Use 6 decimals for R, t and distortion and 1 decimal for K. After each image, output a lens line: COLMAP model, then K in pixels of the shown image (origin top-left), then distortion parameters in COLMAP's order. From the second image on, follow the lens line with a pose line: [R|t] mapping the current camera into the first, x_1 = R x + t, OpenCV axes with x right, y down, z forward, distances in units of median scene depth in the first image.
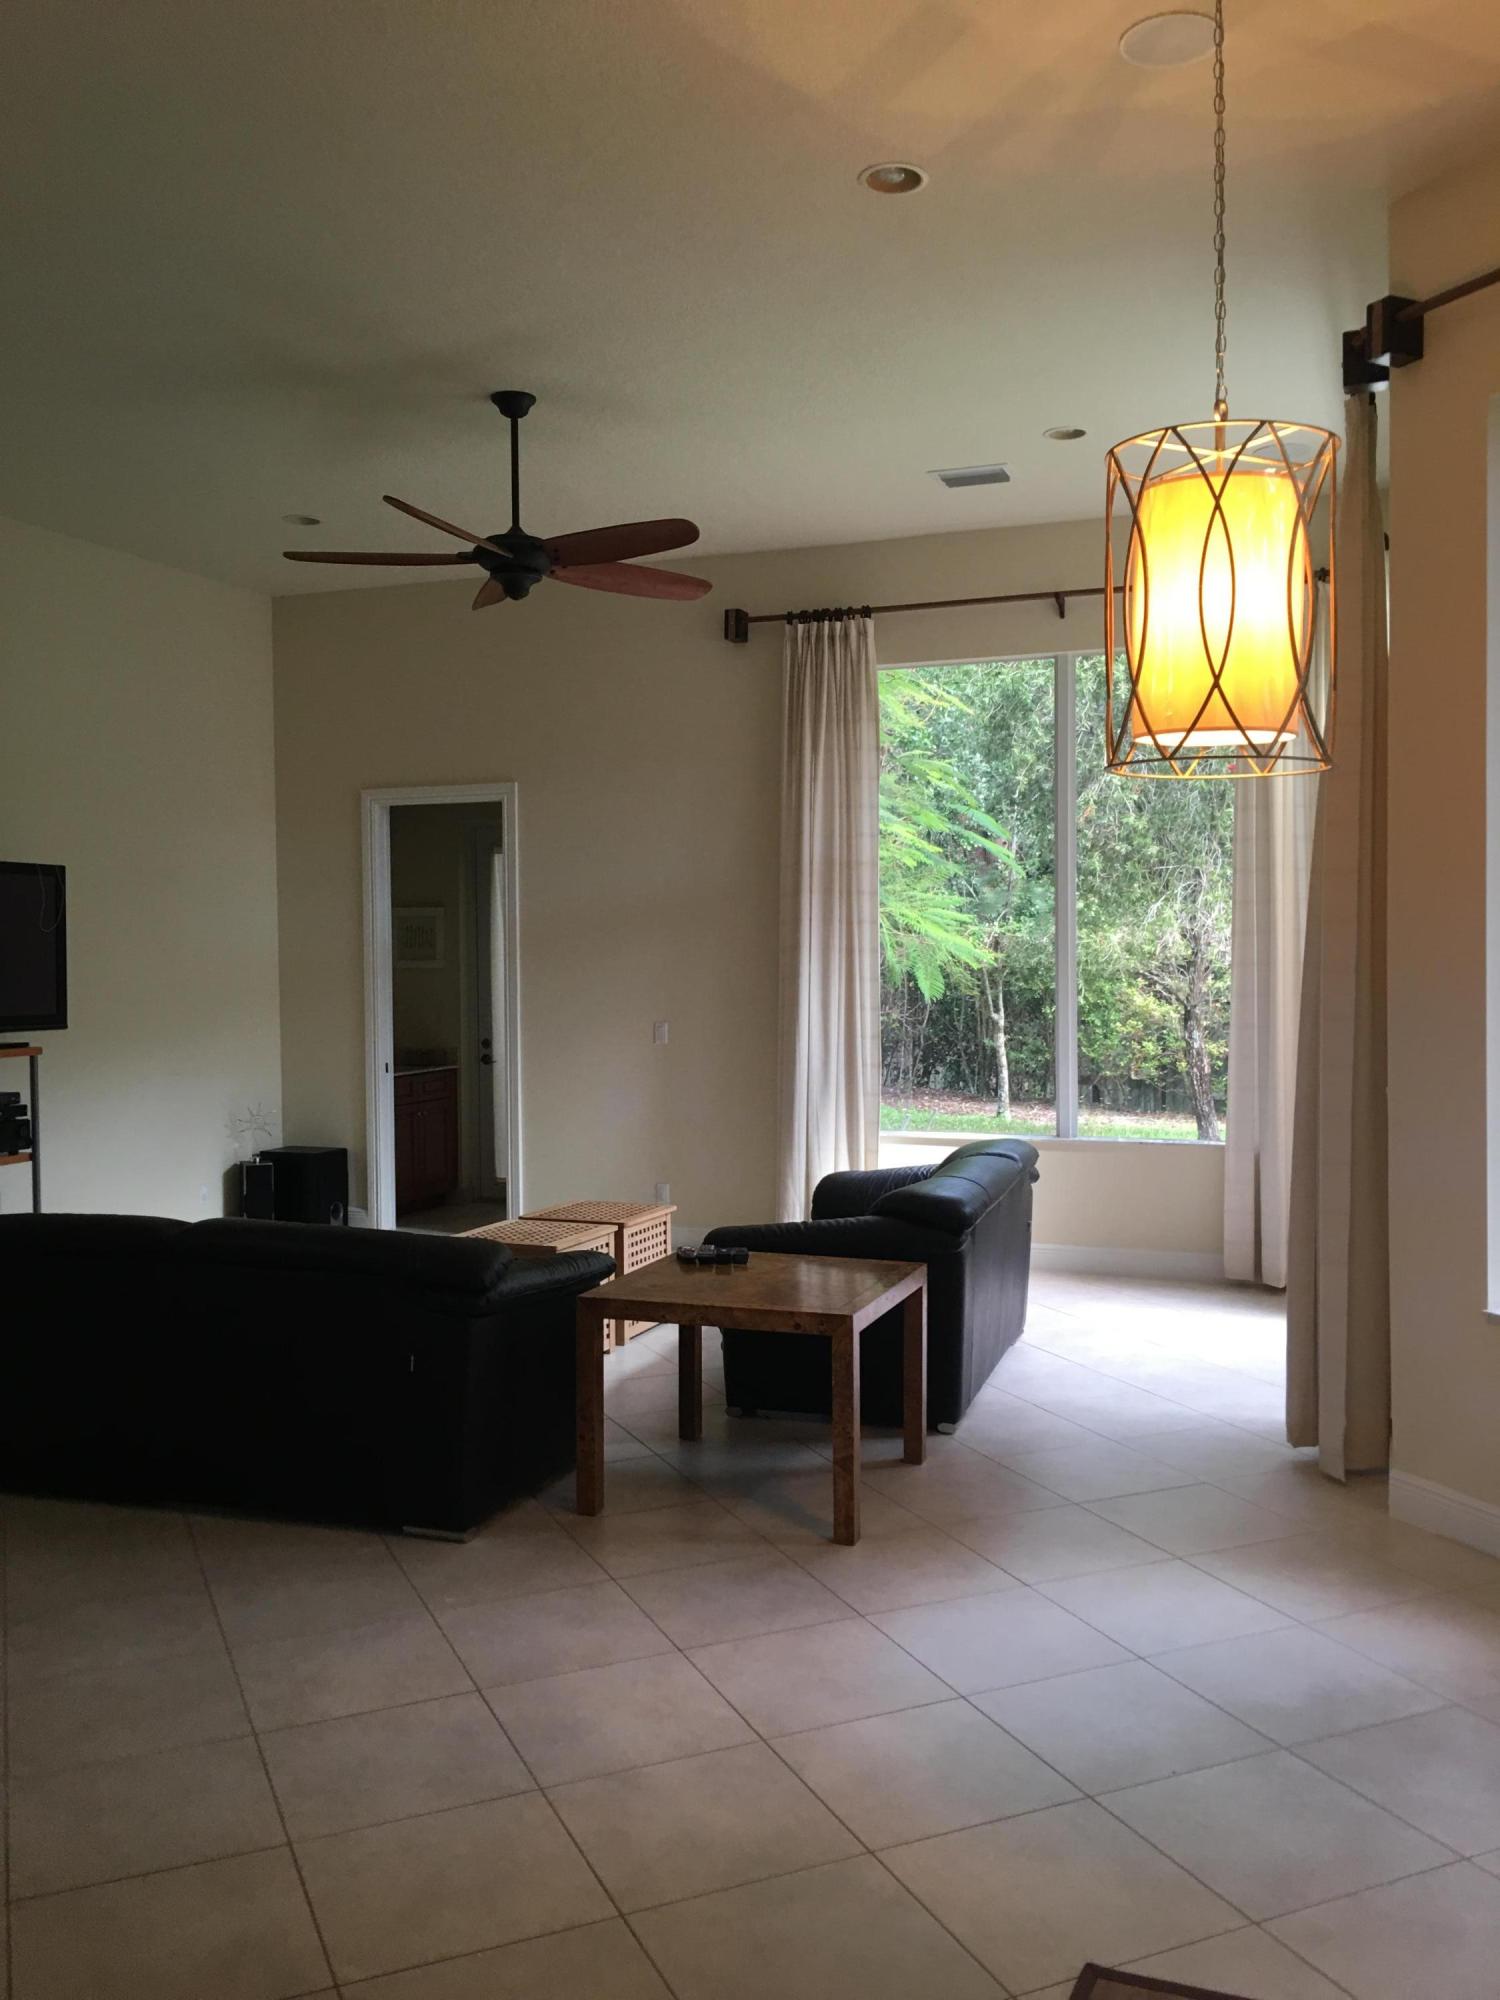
lens RADIAL K [[1743.2, 0, 759.8], [0, 1743.2, 1002.6], [0, 0, 1]] dist [0.034461, -0.008630]
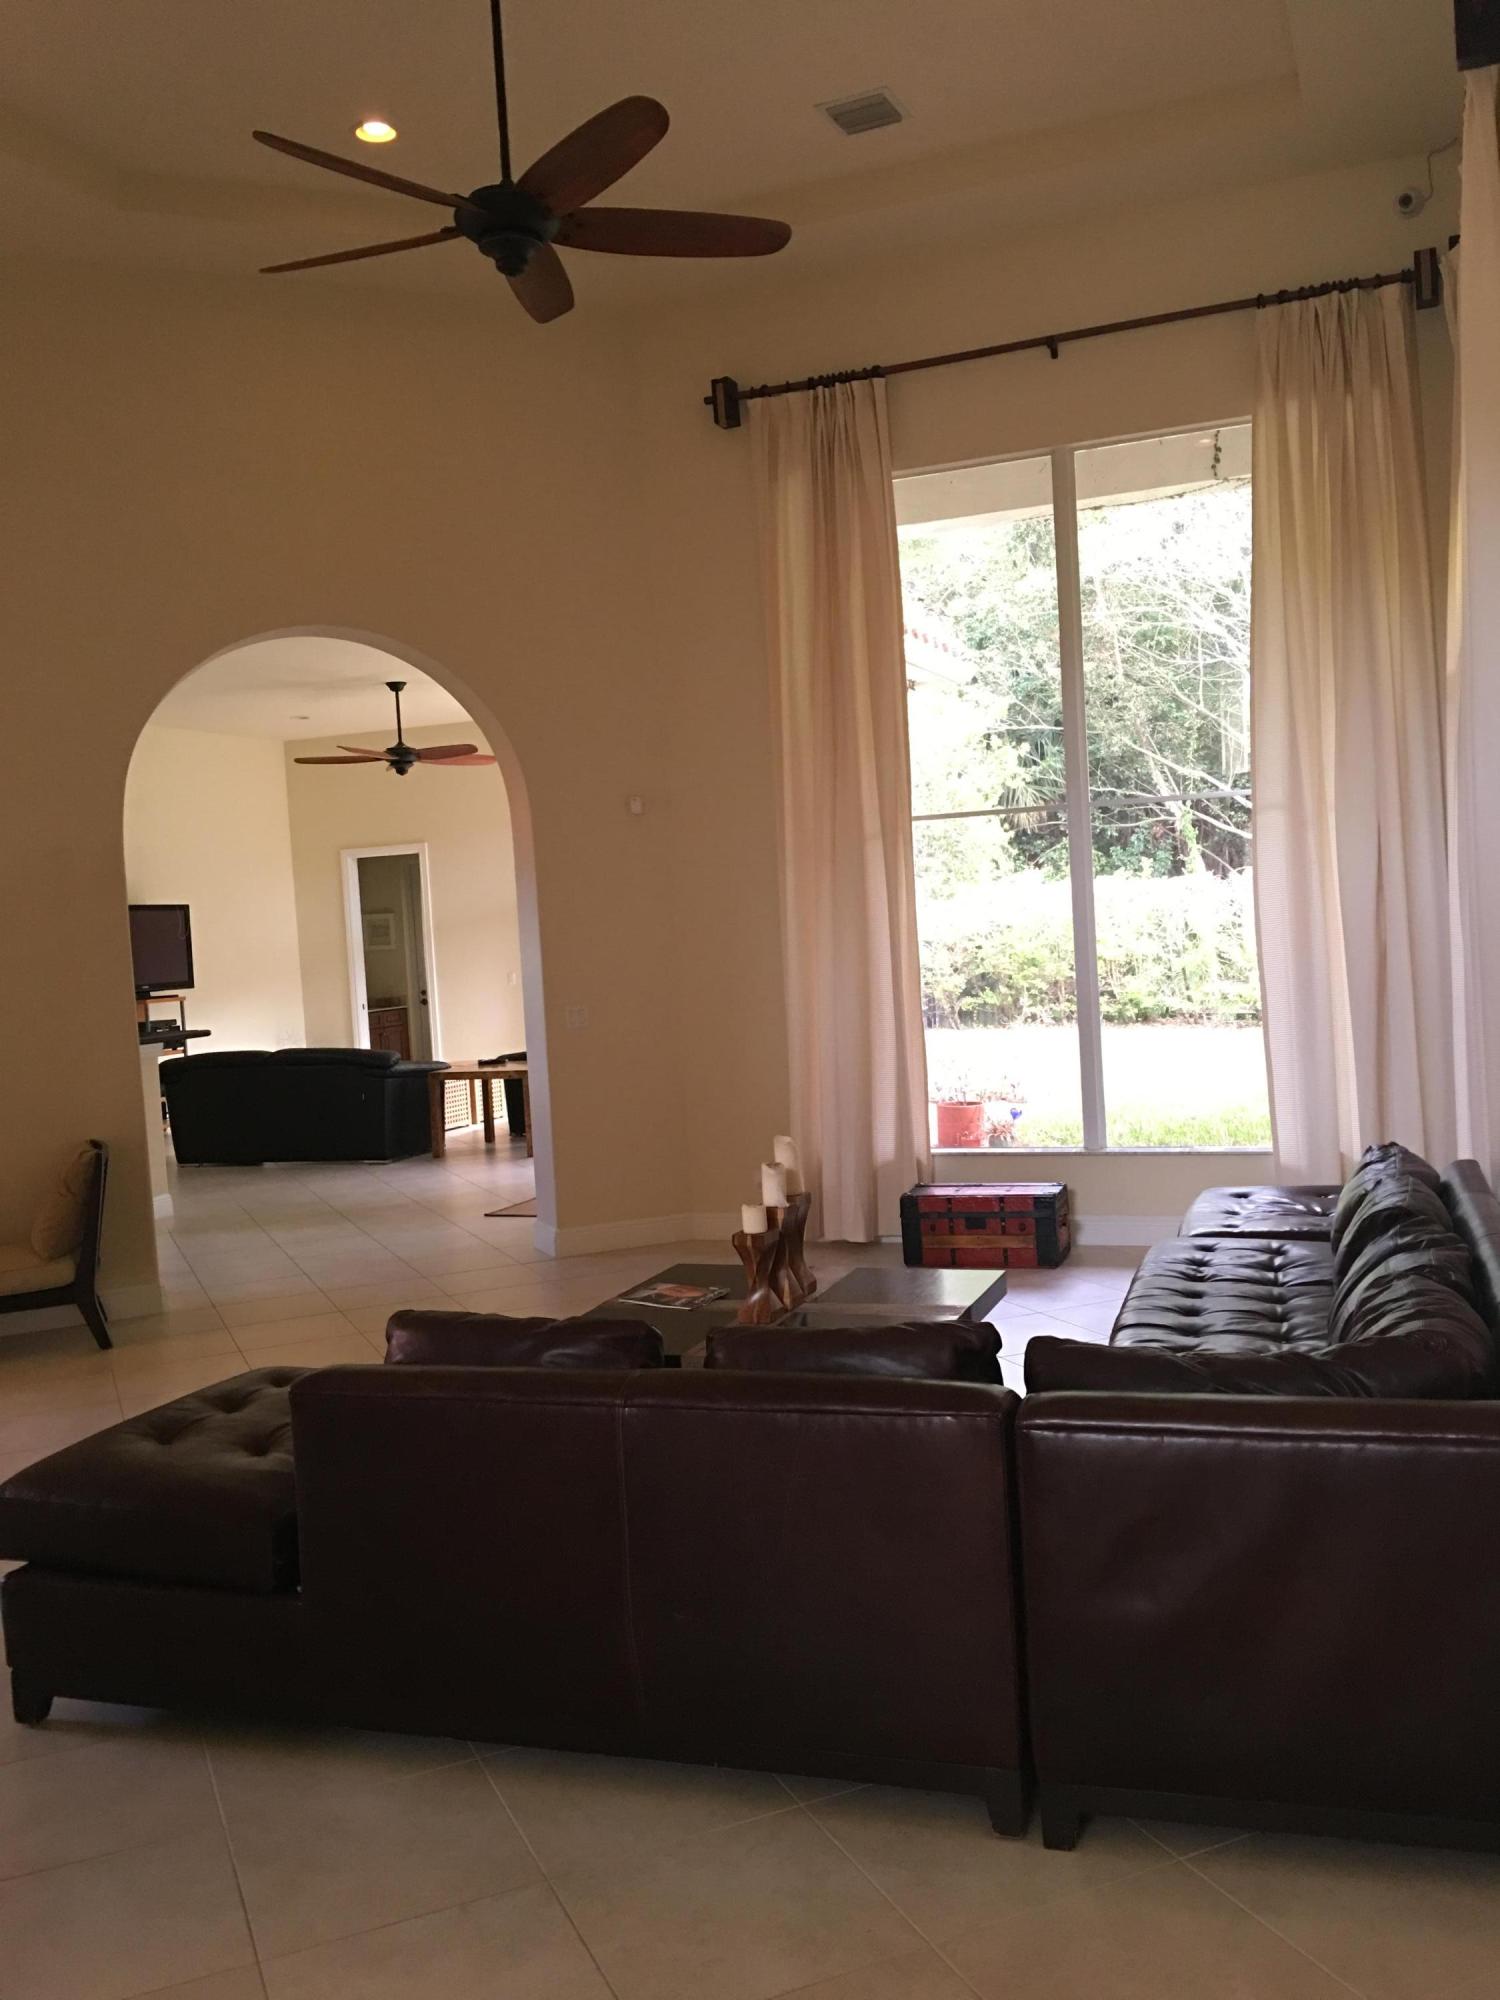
lens RADIAL K [[1743.2, 0, 746.5], [0, 1743.2, 1009.6], [0, 0, 1]] dist [0.034461, -0.008630]
pose [[0.998791, -0.047036, -0.014276, 0.203950], [0.047307, 0.998695, 0.019247, 0.025664], [0.013353, -0.019900, 0.999713, -0.781186]]
